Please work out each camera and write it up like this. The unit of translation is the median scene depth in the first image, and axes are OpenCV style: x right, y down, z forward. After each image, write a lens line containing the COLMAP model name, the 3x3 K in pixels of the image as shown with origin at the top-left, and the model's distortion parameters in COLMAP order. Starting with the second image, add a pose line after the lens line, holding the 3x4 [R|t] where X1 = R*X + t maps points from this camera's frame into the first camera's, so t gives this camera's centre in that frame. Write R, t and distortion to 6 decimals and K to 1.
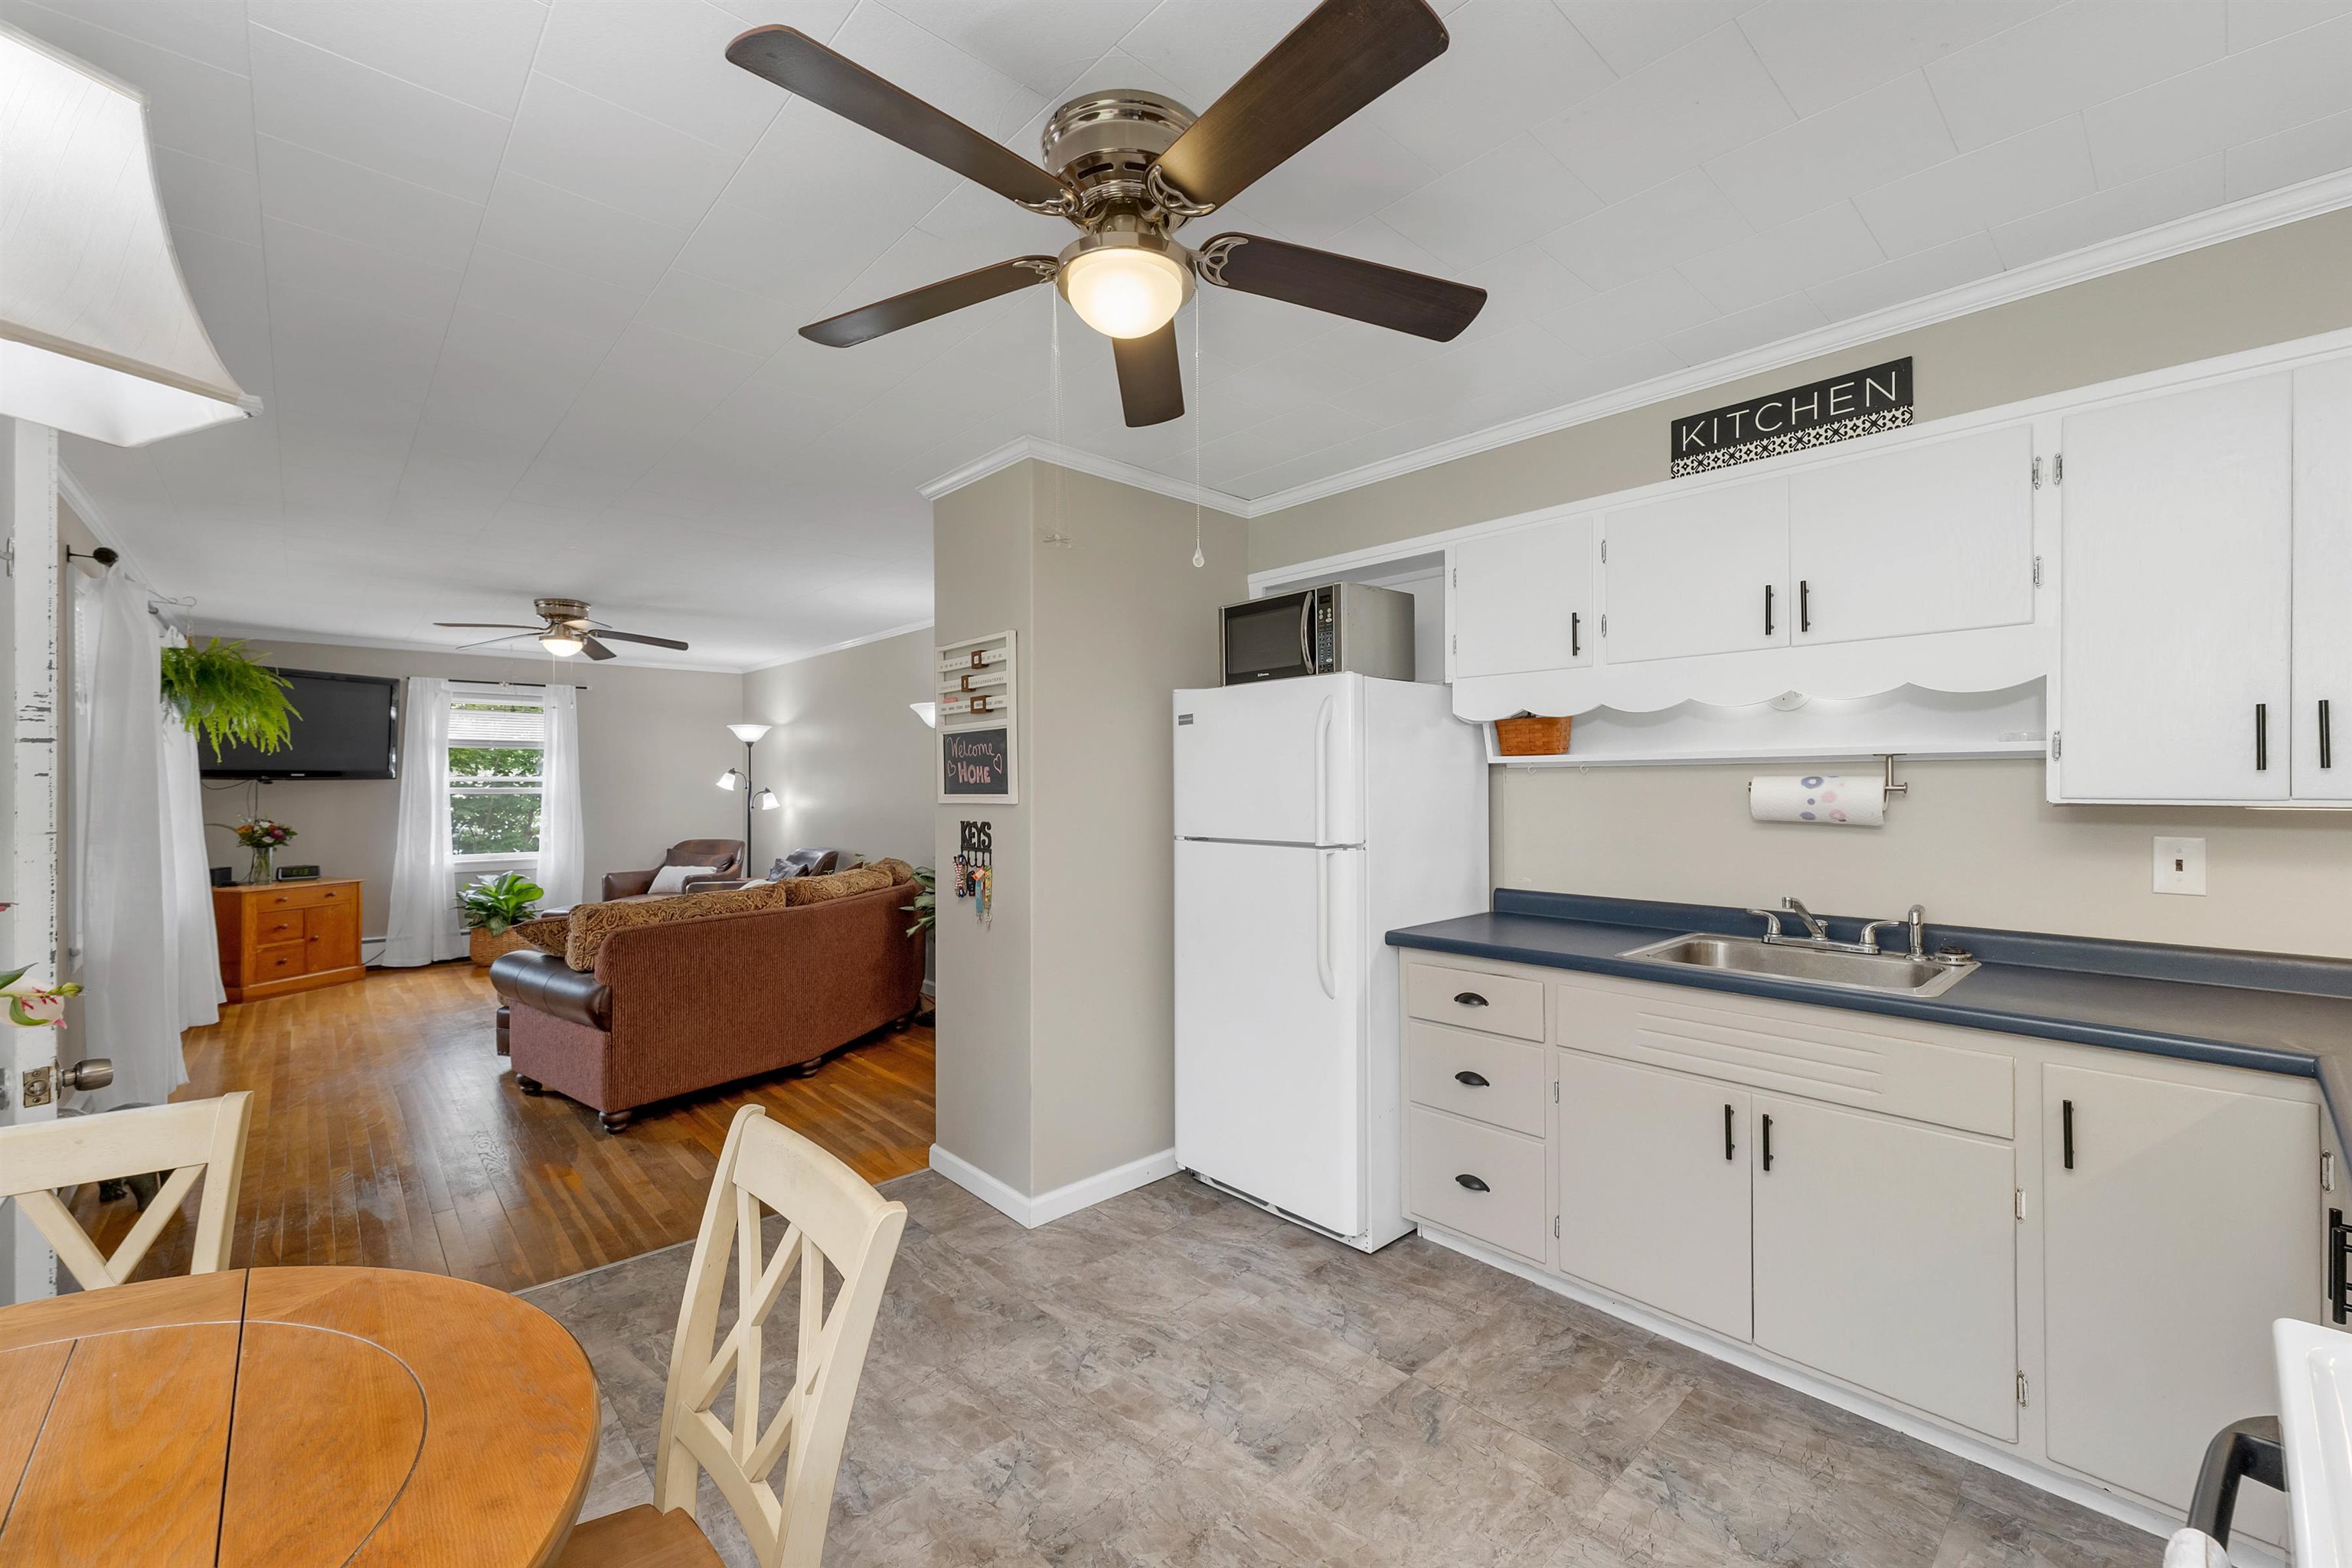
lens RADIAL K [[972.6, 0, 1172.4], [0, 972.6, 791.3], [0, 0, 1]] dist [0.003449, 0.000252]
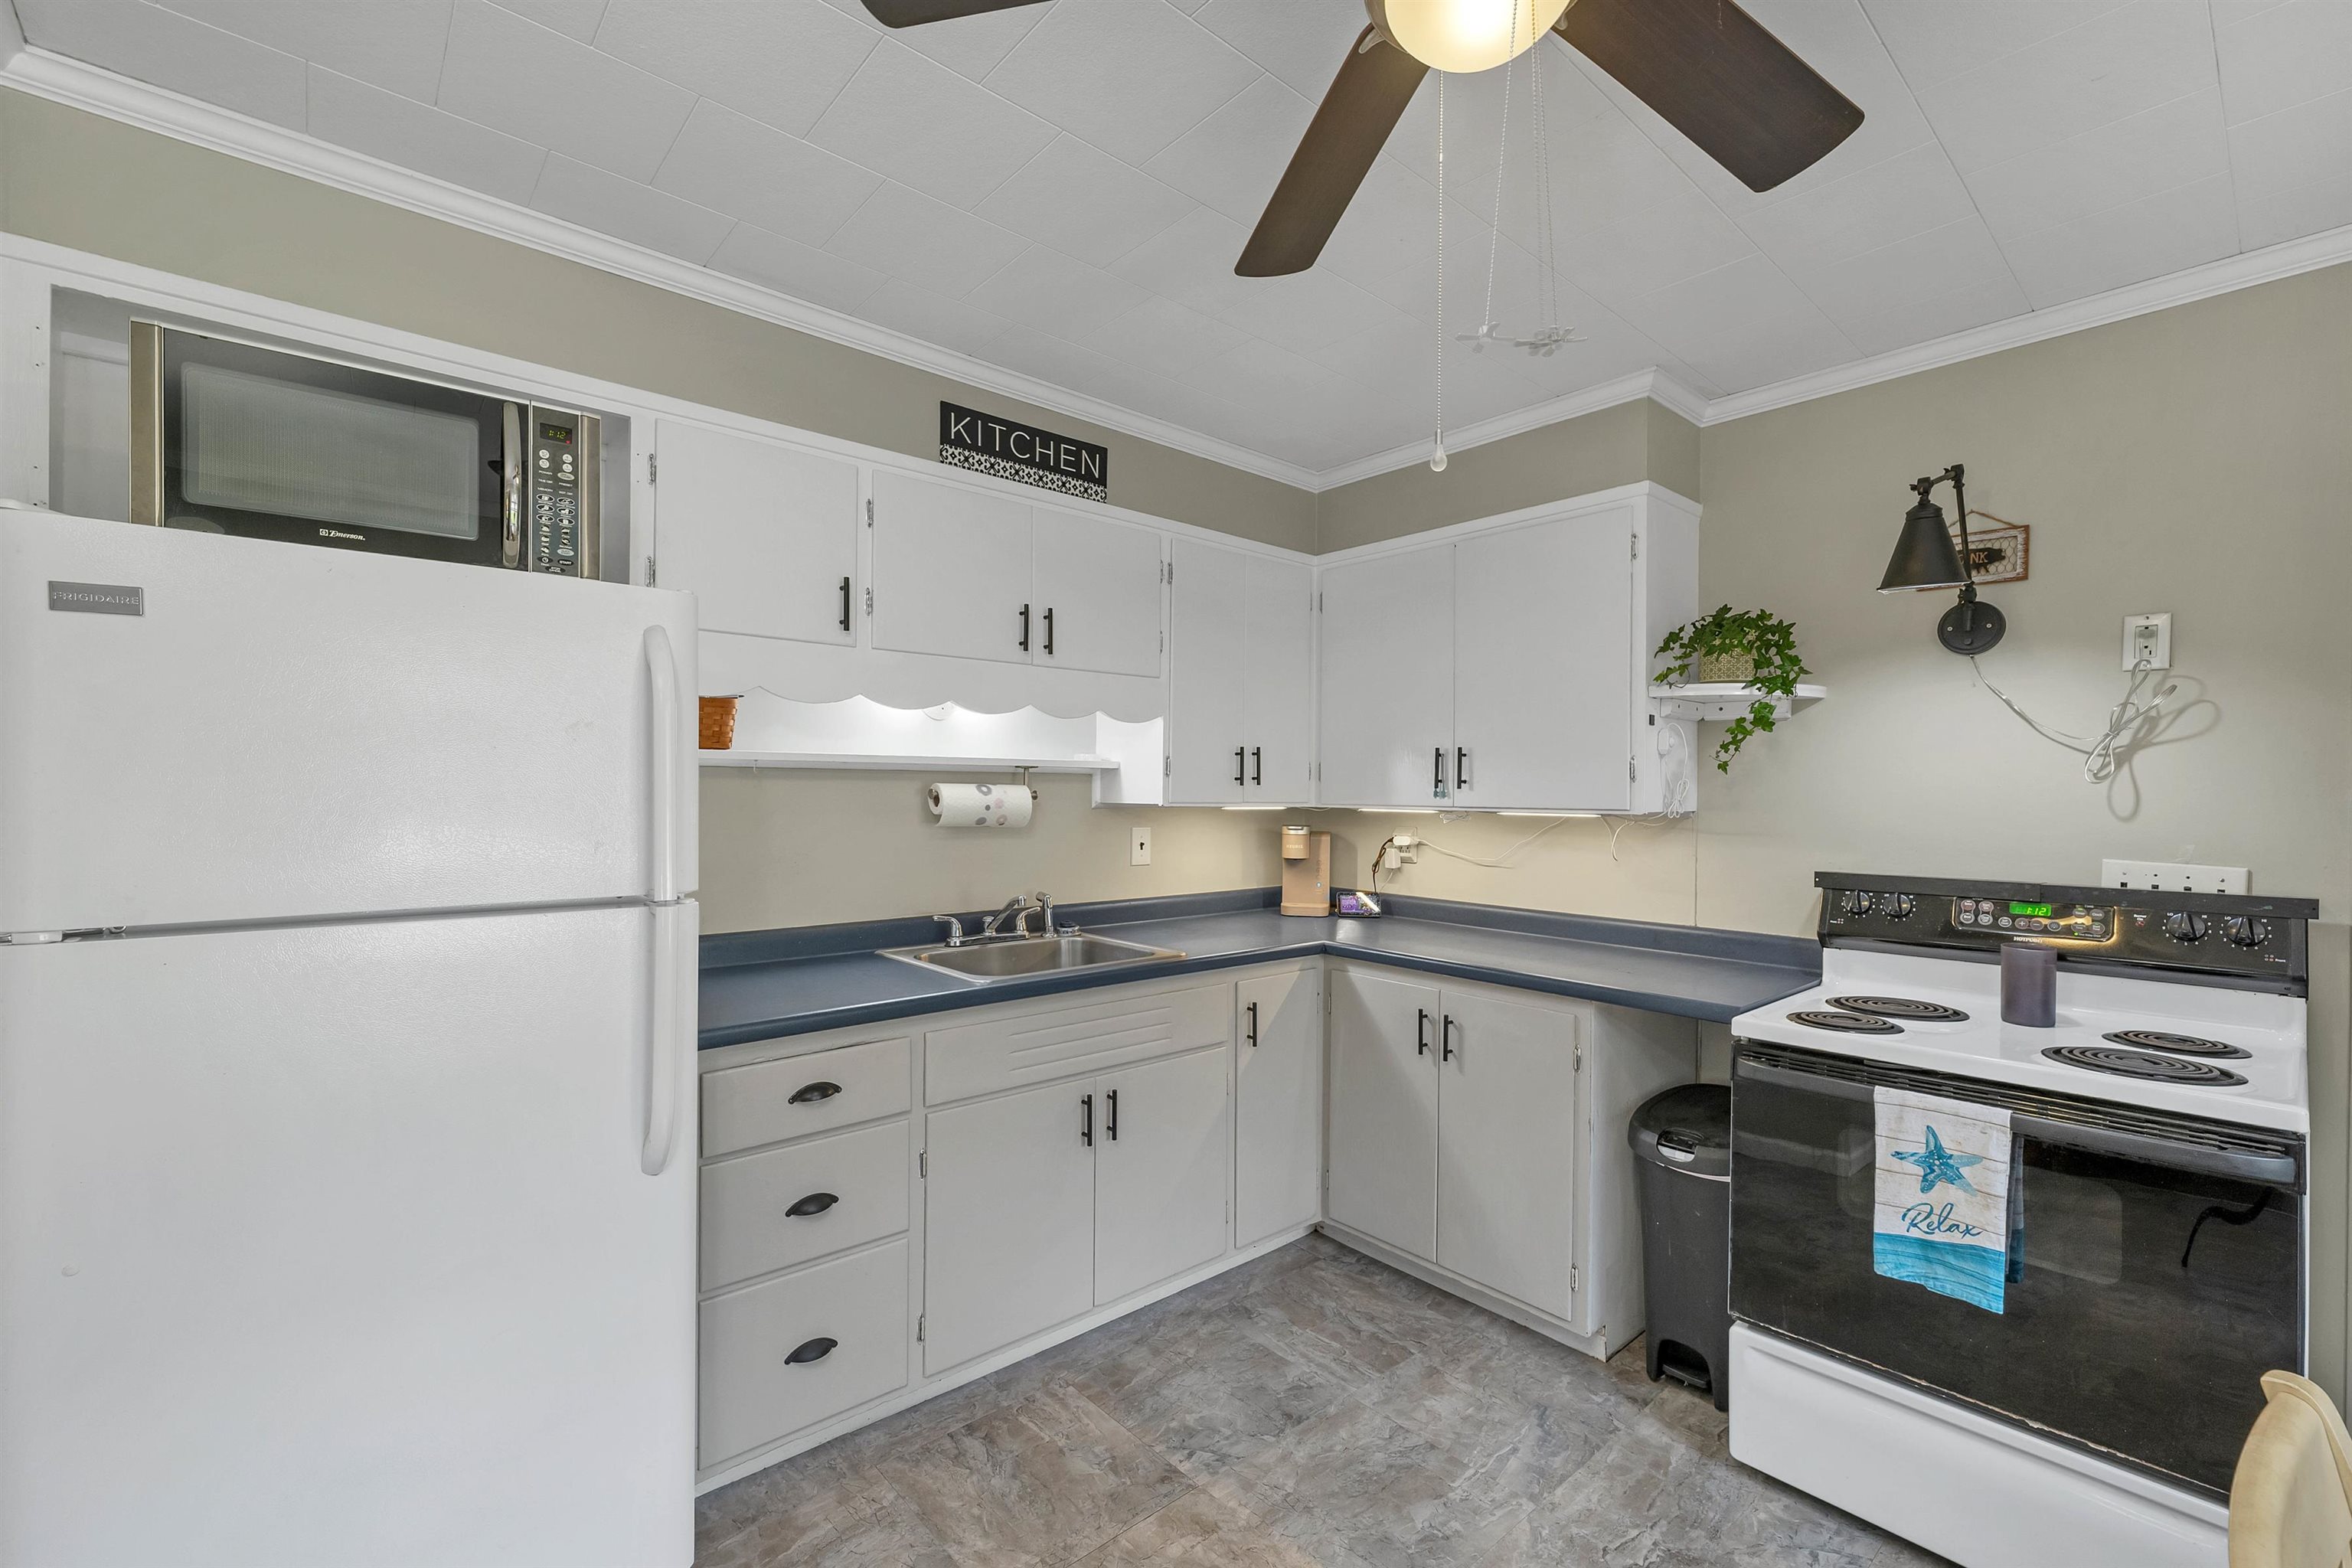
lens RADIAL K [[998.8, 0, 1175.1], [0, 998.8, 797.8], [0, 0, 1]] dist [0.007890, 0.000602]
pose [[0.013918, -0.004159, 0.999894, -0.174221], [-0.002336, 0.999988, 0.004192, -0.002122], [-0.999900, -0.002394, 0.013908, 0.301910]]
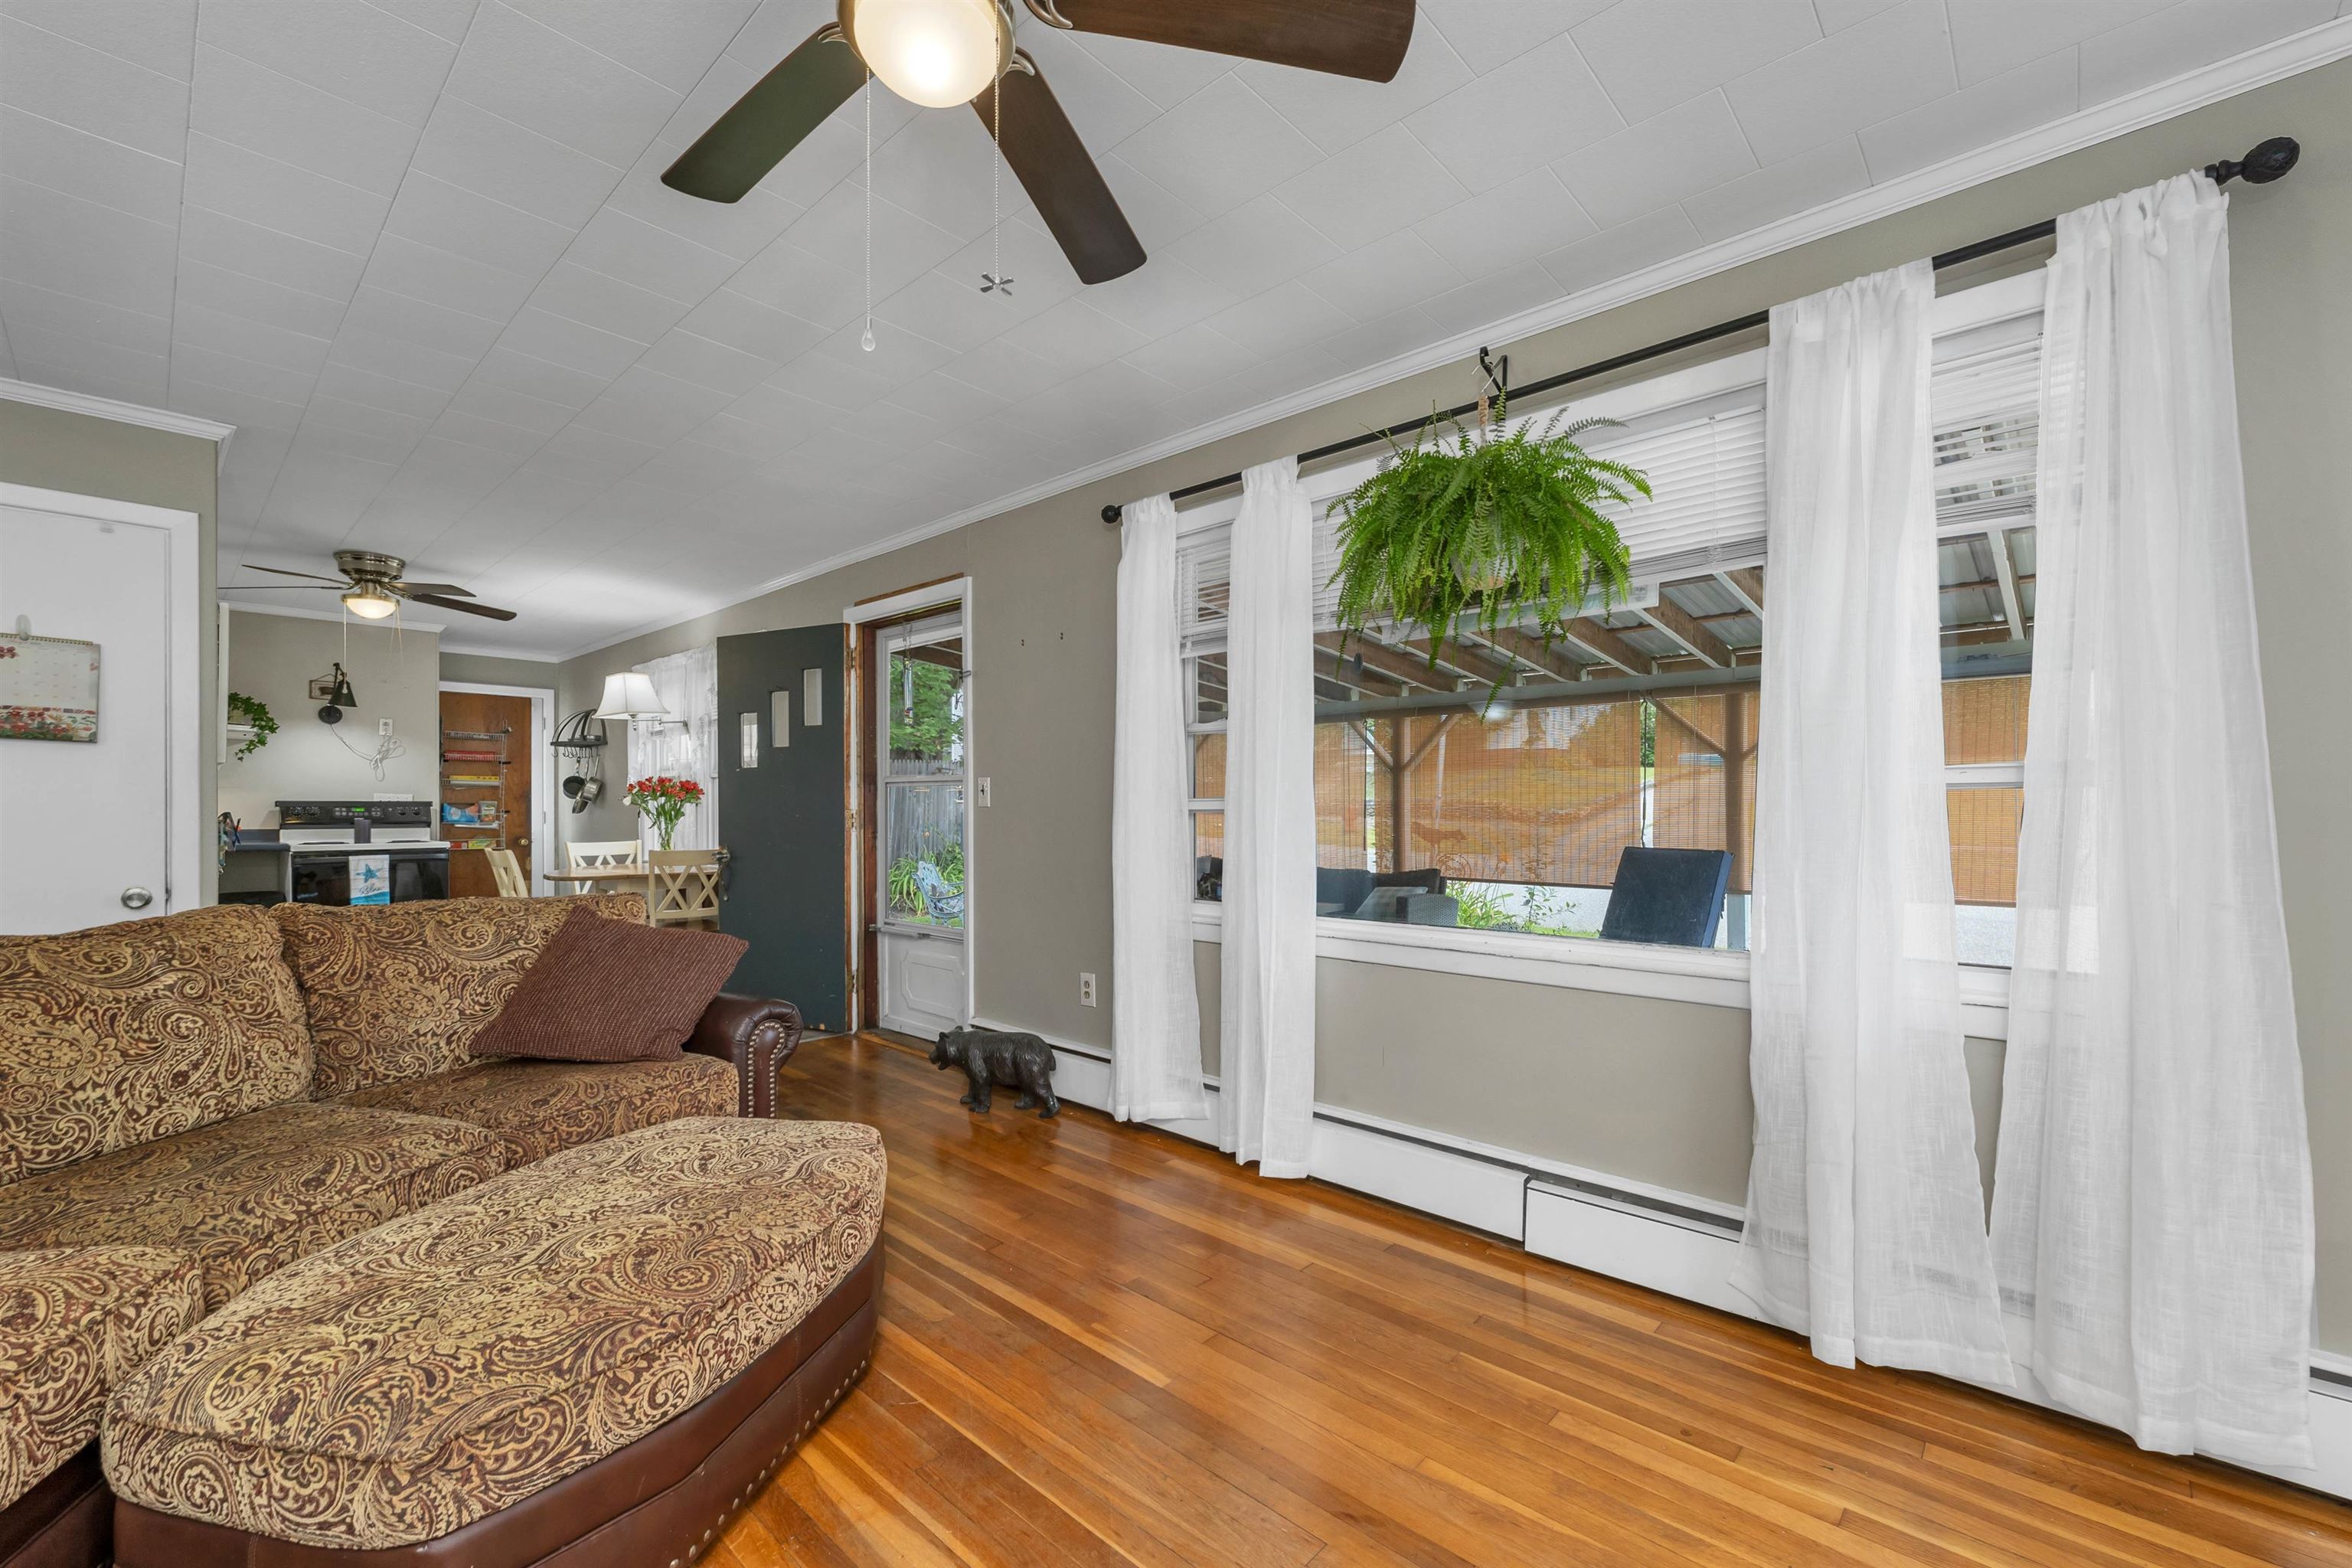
lens RADIAL K [[970.3, 0, 1164.4], [0, 970.3, 813.7], [0, 0, 1]] dist [-0.000507, -0.000086]
pose [[-0.996357, 0.000603, -0.085278, -0.586203], [-0.000495, 0.999917, 0.012844, 0.027072], [0.085279, 0.012840, -0.996274, 1.098425]]
